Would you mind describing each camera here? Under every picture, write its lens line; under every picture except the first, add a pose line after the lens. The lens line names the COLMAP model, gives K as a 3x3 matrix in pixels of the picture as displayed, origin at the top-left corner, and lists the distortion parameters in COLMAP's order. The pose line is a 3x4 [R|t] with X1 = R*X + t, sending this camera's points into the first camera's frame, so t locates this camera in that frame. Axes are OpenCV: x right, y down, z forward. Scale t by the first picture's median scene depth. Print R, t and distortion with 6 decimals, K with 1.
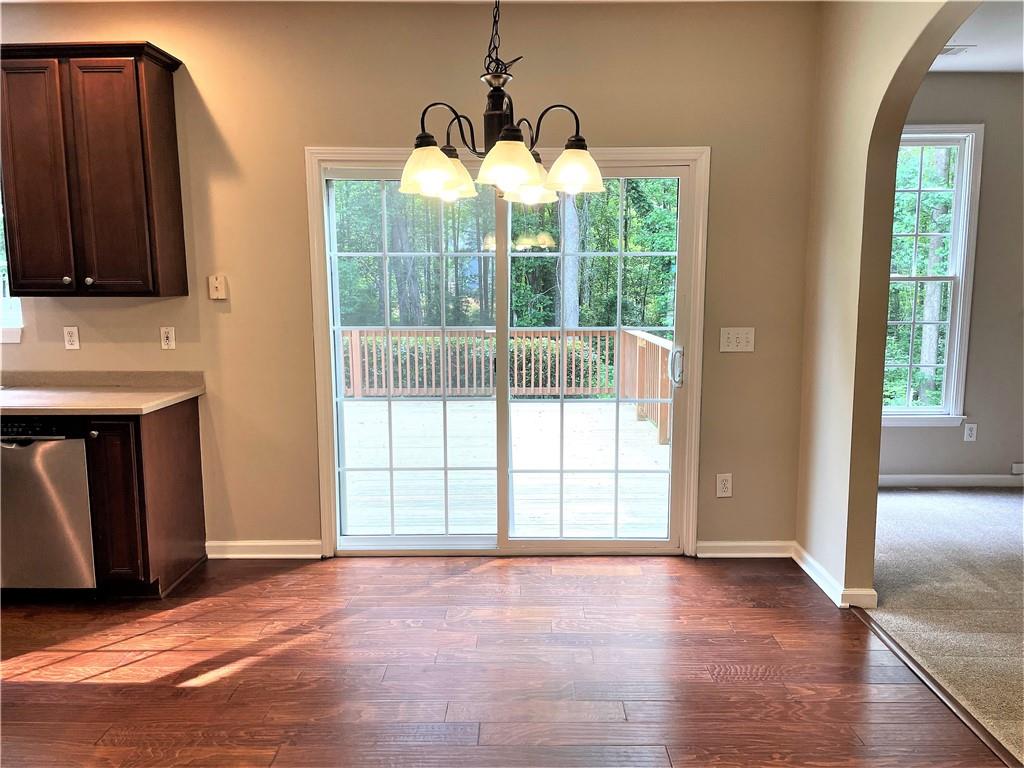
lens RADIAL K [[773.1, 0, 518.7], [0, 773.1, 387.5], [0, 0, 1]] dist [0.101897, -0.131501]
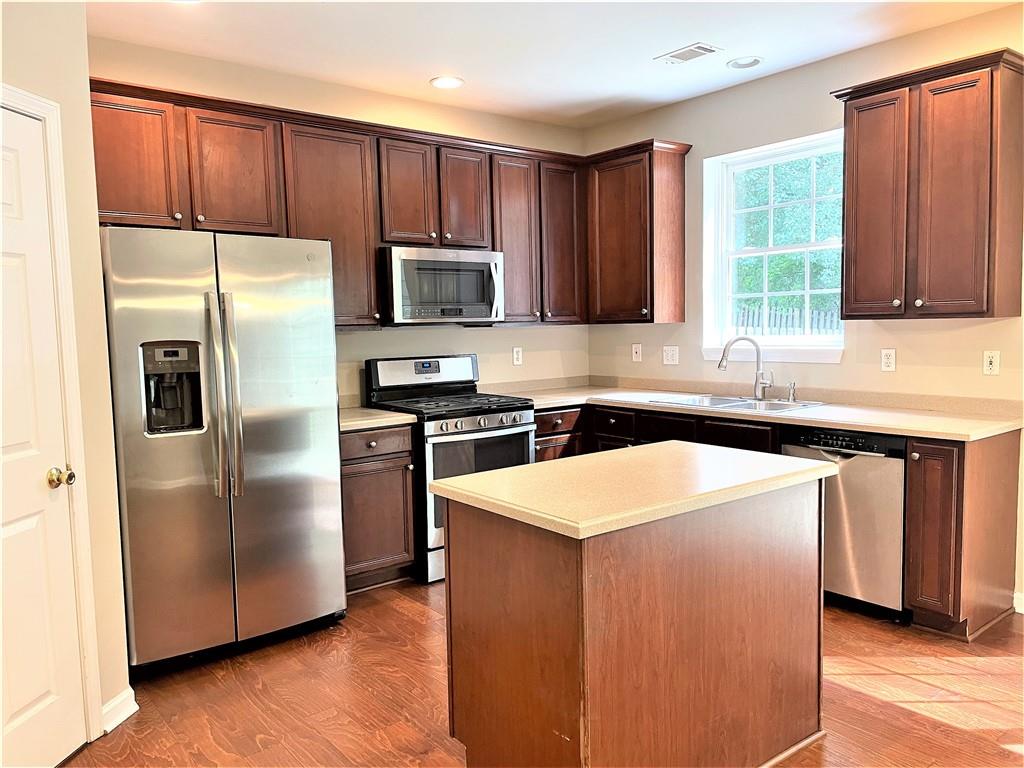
lens RADIAL K [[773.1, 0, 518.7], [0, 773.1, 387.5], [0, 0, 1]] dist [0.101897, -0.131501]
pose [[0.631118, 0.055897, -0.773670, -0.089947], [-0.085648, 0.996323, 0.002117, 0.013361], [0.770944, 0.064927, 0.633585, -0.017176]]
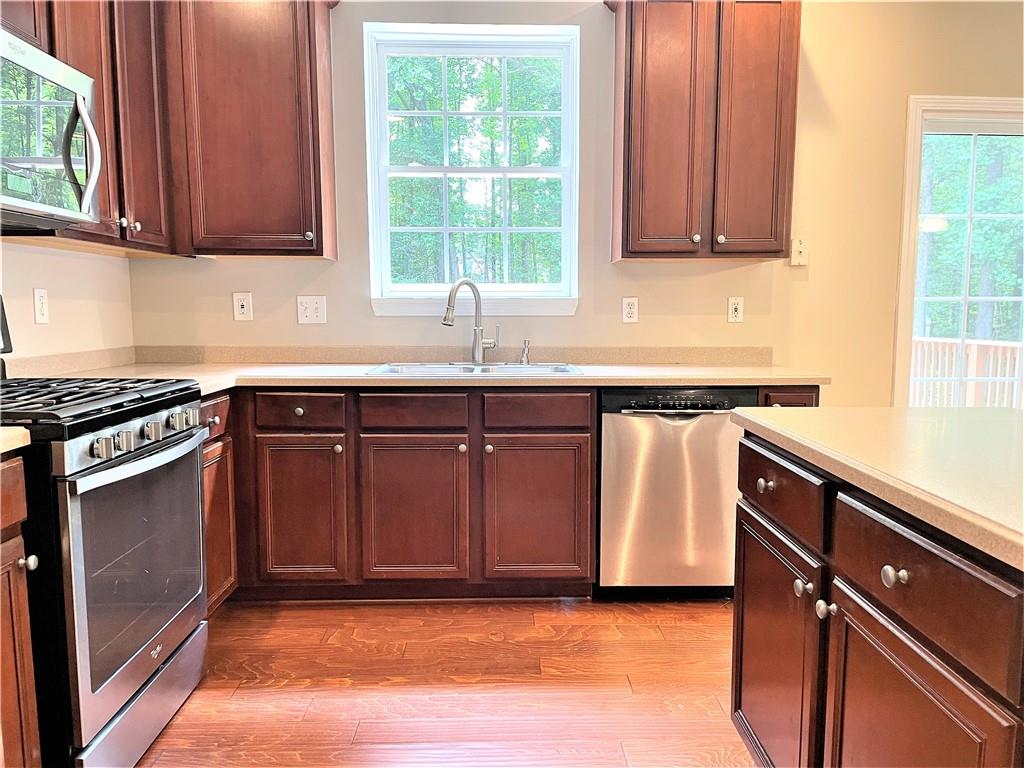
lens RADIAL K [[773.1, 0, 518.7], [0, 773.1, 387.5], [0, 0, 1]] dist [0.101897, -0.131501]
pose [[0.999373, 0.001018, 0.035399, -0.829398], [0.000151, 0.999456, -0.032994, 0.063496], [-0.035414, 0.032978, 0.998828, 0.135422]]
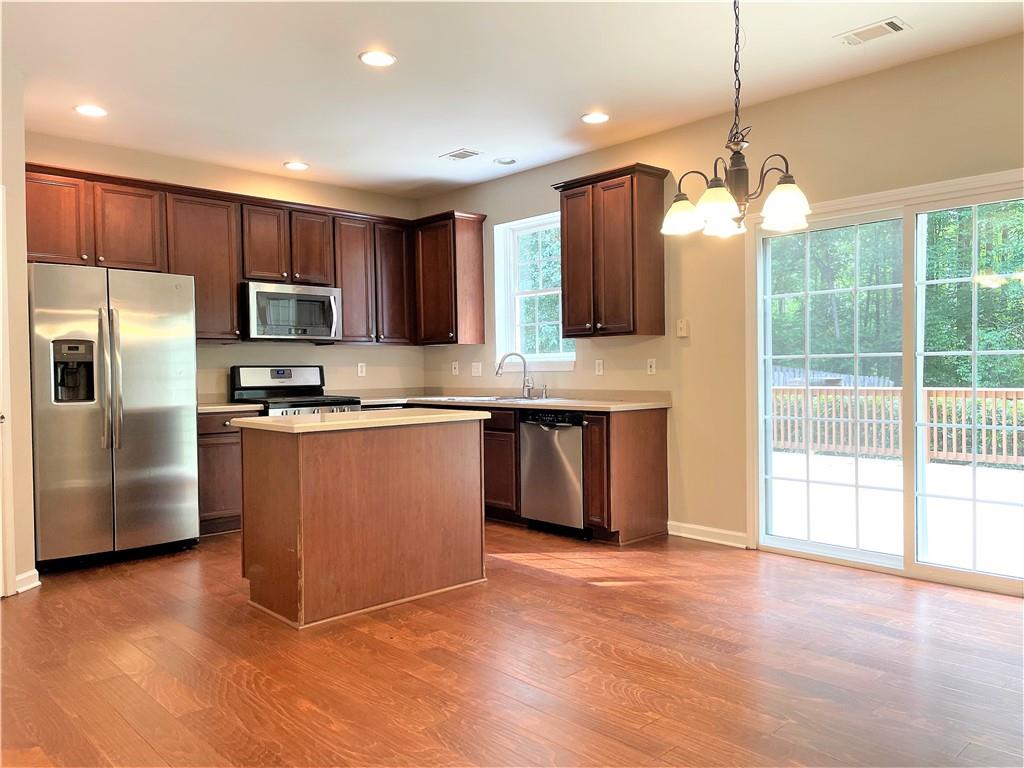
lens RADIAL K [[773.2, 0, 519.6], [0, 773.2, 384.7], [0, 0, 1]] dist [0.100119, -0.134516]
pose [[0.689210, 0.008958, -0.724506, 0.440181], [-0.087904, 0.993571, -0.071337, 0.099558], [0.719210, 0.112853, 0.685567, -0.118749]]
